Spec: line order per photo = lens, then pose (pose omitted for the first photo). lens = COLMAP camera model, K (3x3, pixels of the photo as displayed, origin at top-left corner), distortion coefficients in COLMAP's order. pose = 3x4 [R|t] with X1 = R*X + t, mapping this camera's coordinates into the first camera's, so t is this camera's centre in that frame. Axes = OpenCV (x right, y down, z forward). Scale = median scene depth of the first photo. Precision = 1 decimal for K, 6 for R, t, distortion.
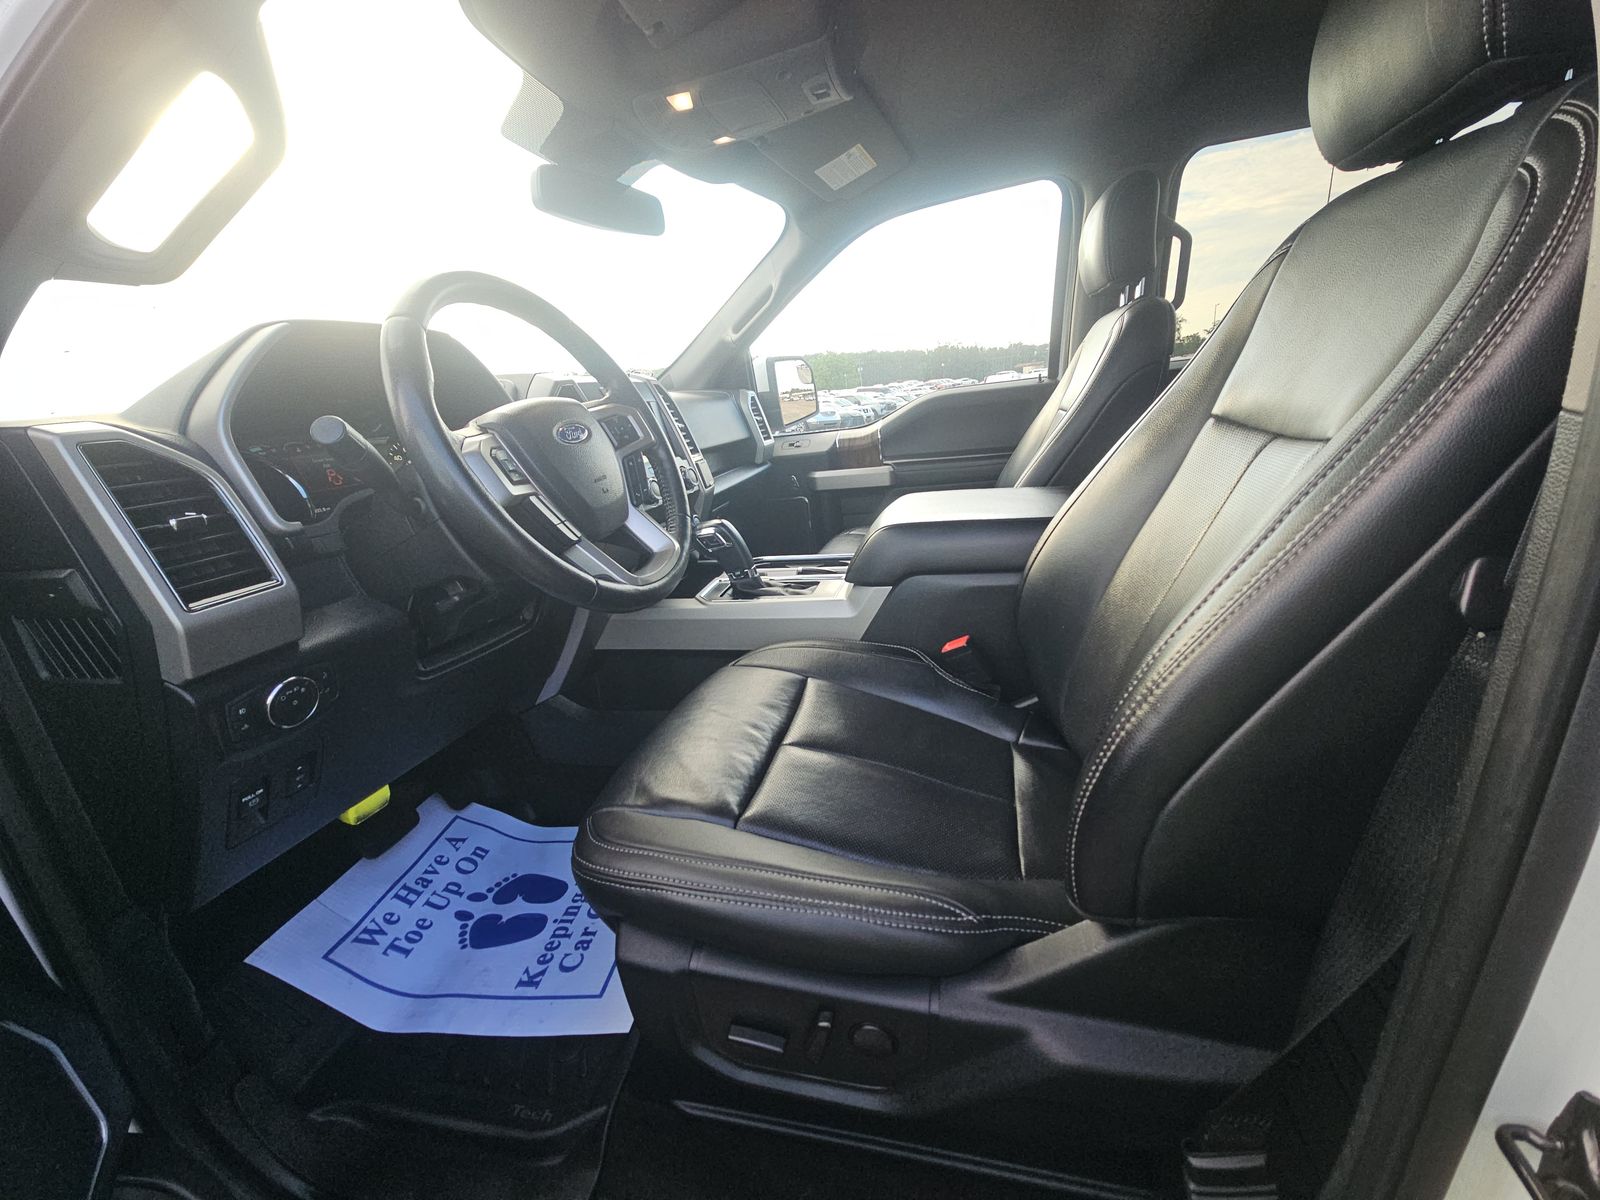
lens RADIAL K [[652.8, 0, 800.0], [0, 652.8, 600.0], [0, 0, 1]] dist [-0.000490, 0.000018]
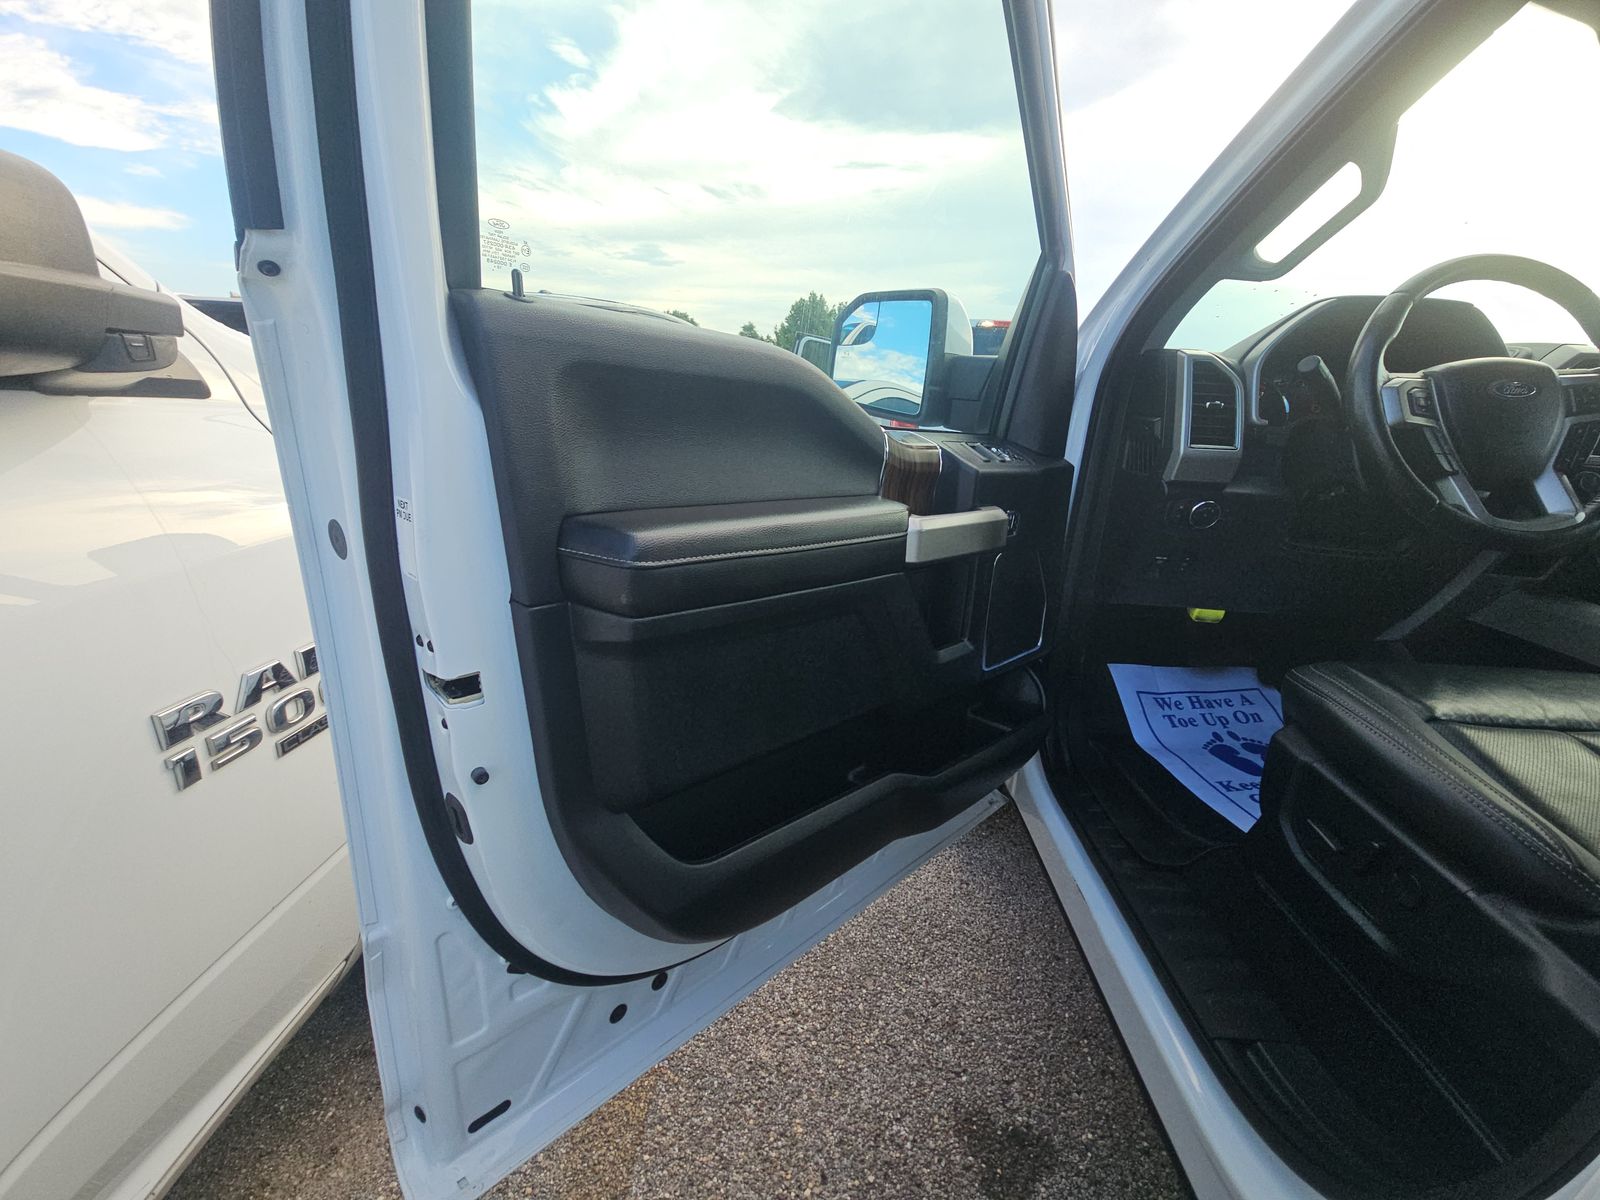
lens RADIAL K [[633.9, 0, 809.2], [0, 633.9, 636.1], [0, 0, 1]] dist [0.028631, -0.018636]
pose [[0.214463, 0.427884, -0.878021, 0.447798], [-0.347667, 0.873504, 0.340763, 0.142331], [0.912761, 0.232178, 0.336095, -0.342671]]
